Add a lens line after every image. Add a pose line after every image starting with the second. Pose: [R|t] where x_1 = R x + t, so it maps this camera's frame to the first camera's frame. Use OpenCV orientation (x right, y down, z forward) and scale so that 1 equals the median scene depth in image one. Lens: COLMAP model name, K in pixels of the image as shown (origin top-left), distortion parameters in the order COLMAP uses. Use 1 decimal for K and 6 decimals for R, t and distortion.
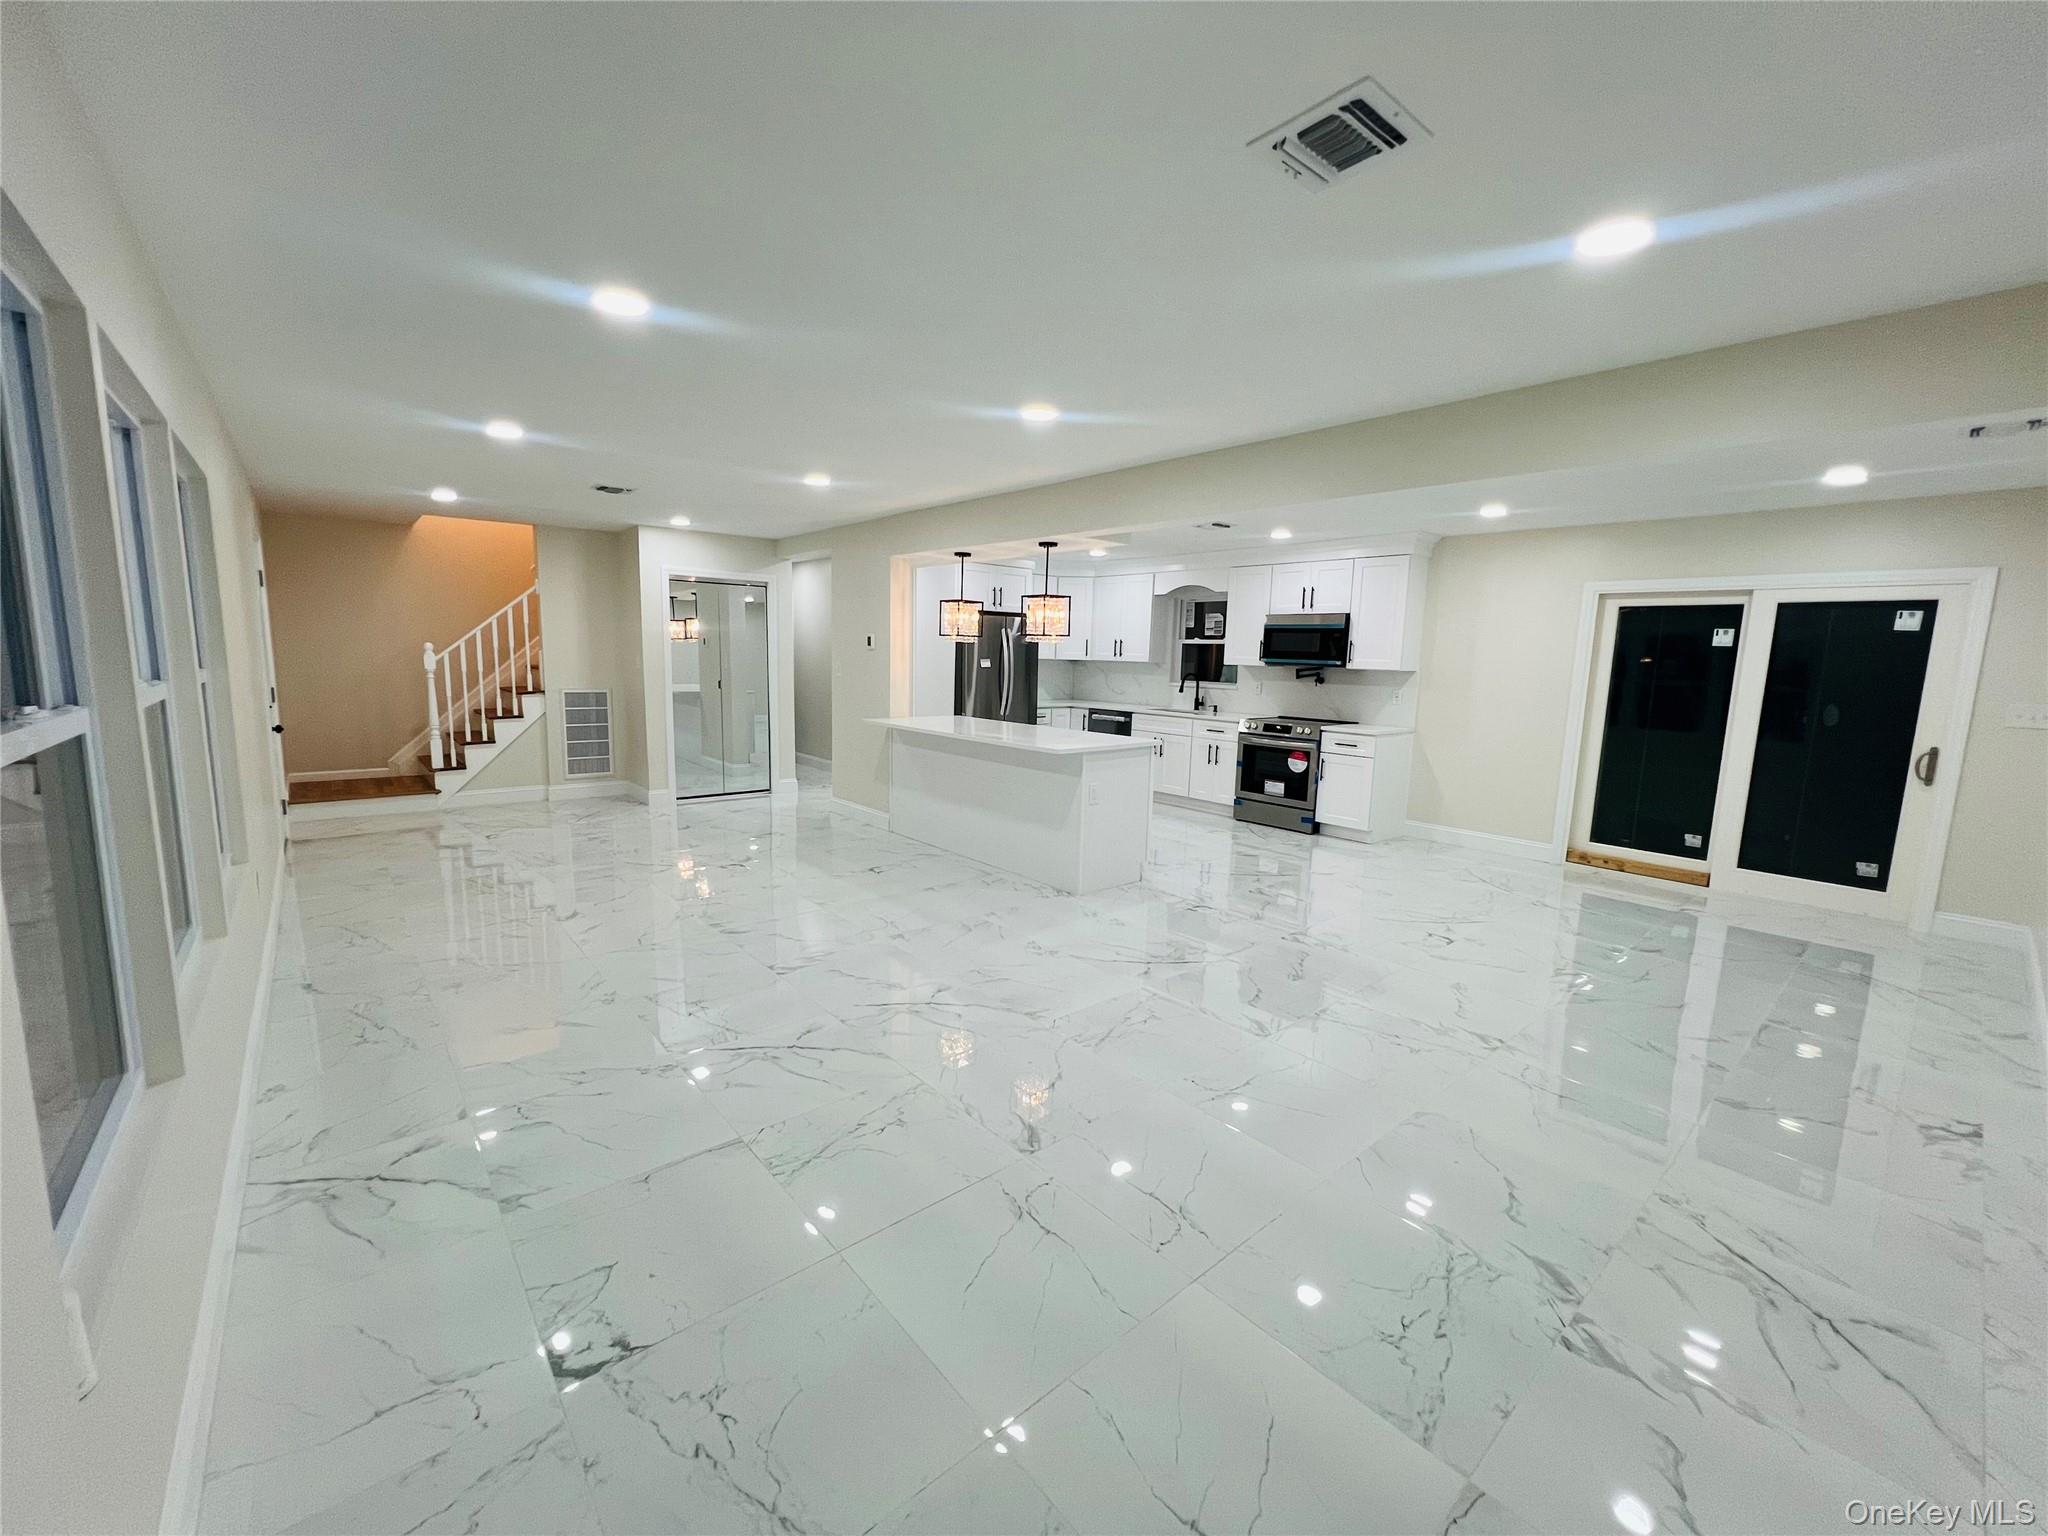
lens RADIAL K [[821.2, 0, 1015.8], [0, 821.2, 766.1], [0, 0, 1]] dist [-0.004060, 0.000902]
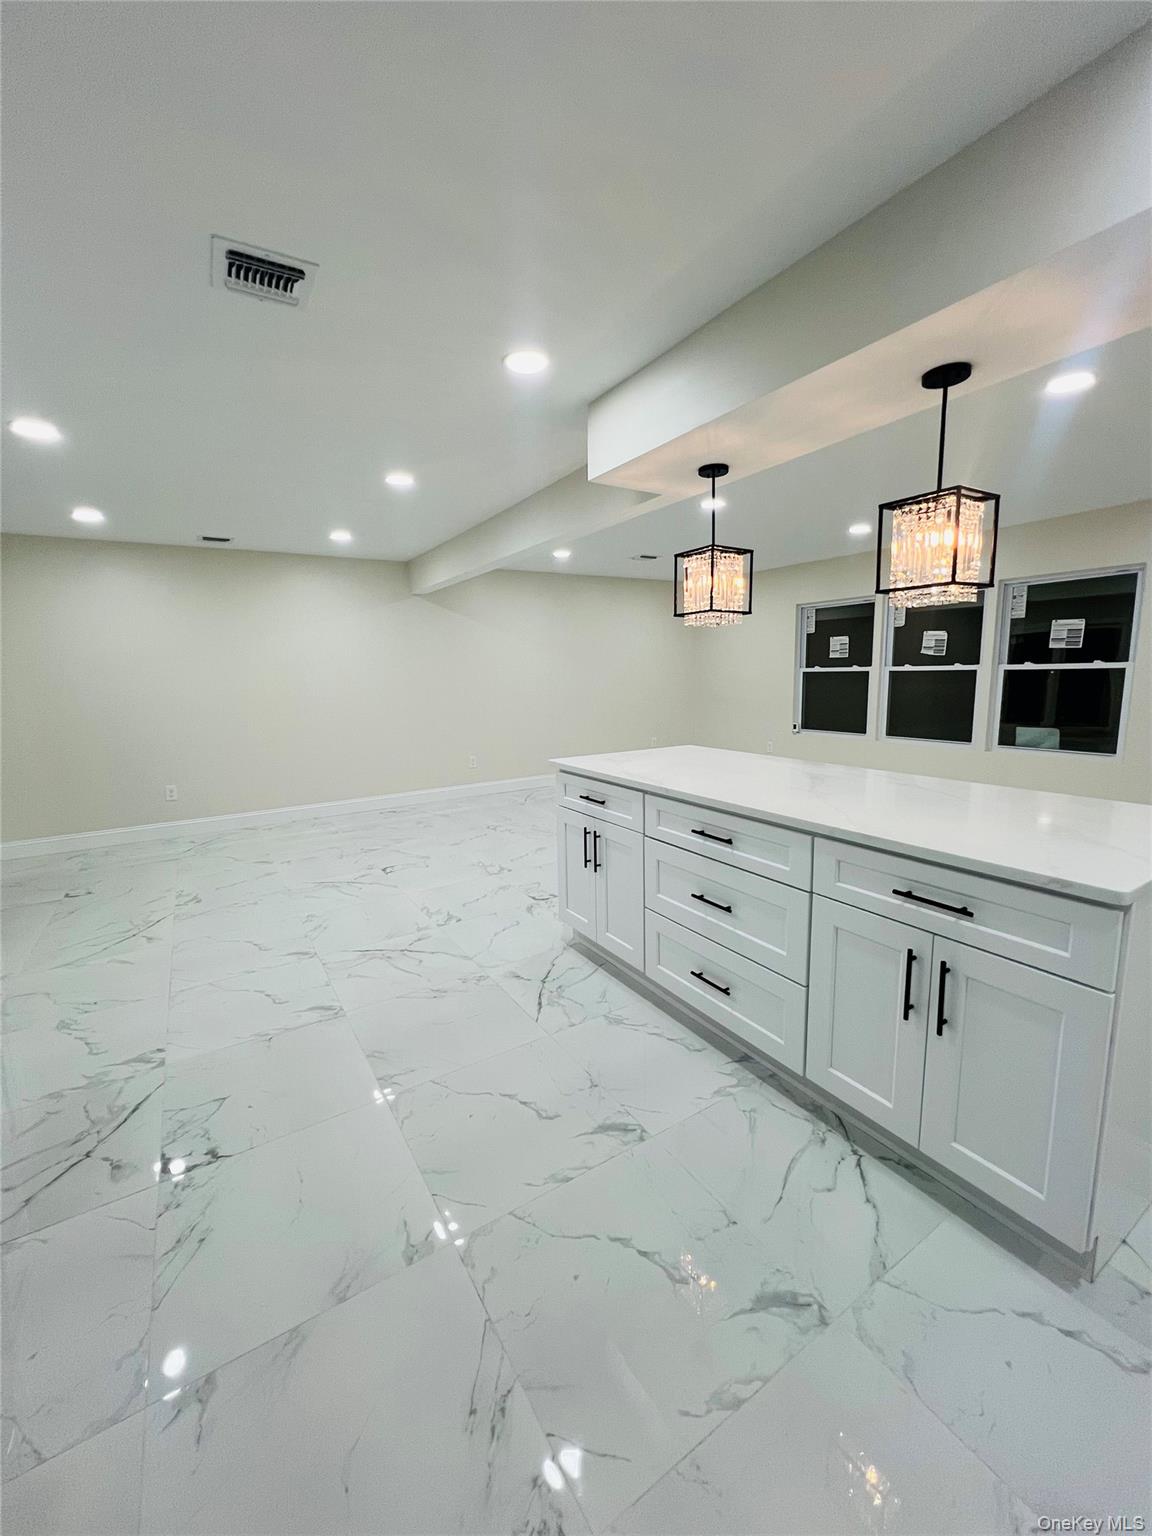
lens RADIAL K [[615.9, 0, 575.3], [0, 615.9, 761.9], [0, 0, 1]] dist [-0.004060, 0.000902]
pose [[-0.989237, -0.023052, 0.144493, 0.060446], [0.019323, 0.958280, 0.285177, -0.161609], [-0.145039, 0.284900, -0.947521, 1.297548]]
